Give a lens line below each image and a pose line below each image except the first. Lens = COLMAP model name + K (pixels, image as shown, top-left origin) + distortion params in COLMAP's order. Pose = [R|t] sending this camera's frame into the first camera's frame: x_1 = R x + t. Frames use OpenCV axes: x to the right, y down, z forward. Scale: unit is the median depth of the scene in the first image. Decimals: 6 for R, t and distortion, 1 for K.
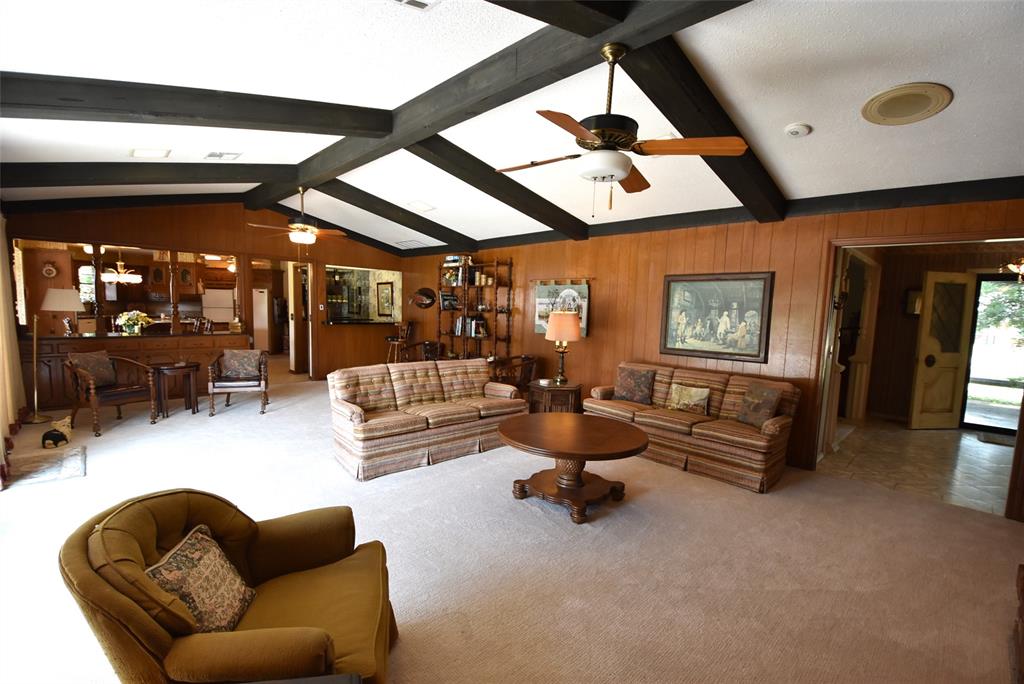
lens RADIAL K [[452.1, 0, 510.1], [0, 452.1, 352.6], [0, 0, 1]] dist [0.006058, -0.017292]
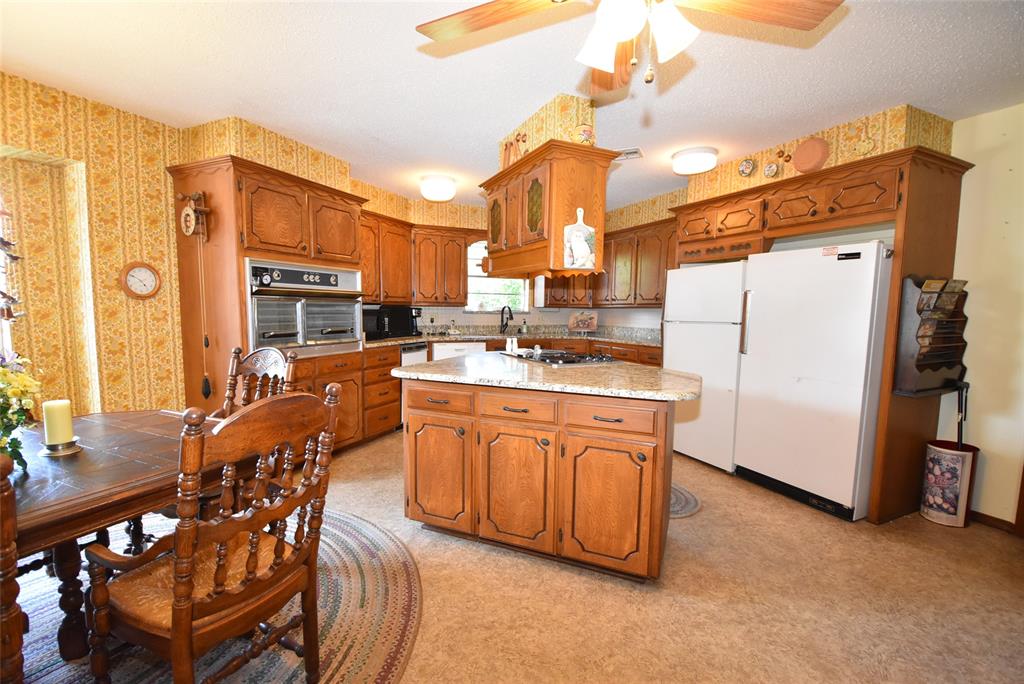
lens RADIAL K [[452.1, 0, 508.7], [0, 452.1, 353.6], [0, 0, 1]] dist [0.006058, -0.017292]
pose [[0.374022, 0.068273, -0.924904, -0.932077], [-0.096840, 0.994710, 0.034265, -0.178355], [0.922350, 0.076752, 0.378655, 1.783153]]
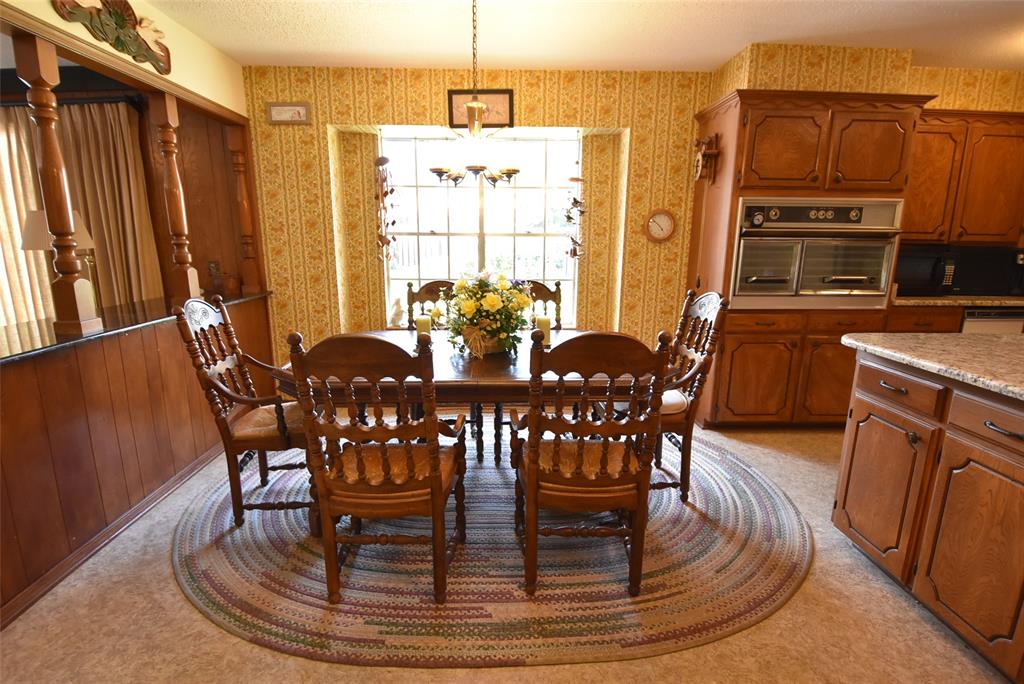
lens RADIAL K [[508.1, 0, 506.4], [0, 508.1, 355.5], [0, 0, 1]] dist [0.009388, -0.020312]
pose [[-0.677785, 0.131252, -0.723450, -0.927093], [-0.100923, 0.958017, 0.268361, -0.202085], [0.728301, 0.254904, -0.636083, 1.928895]]
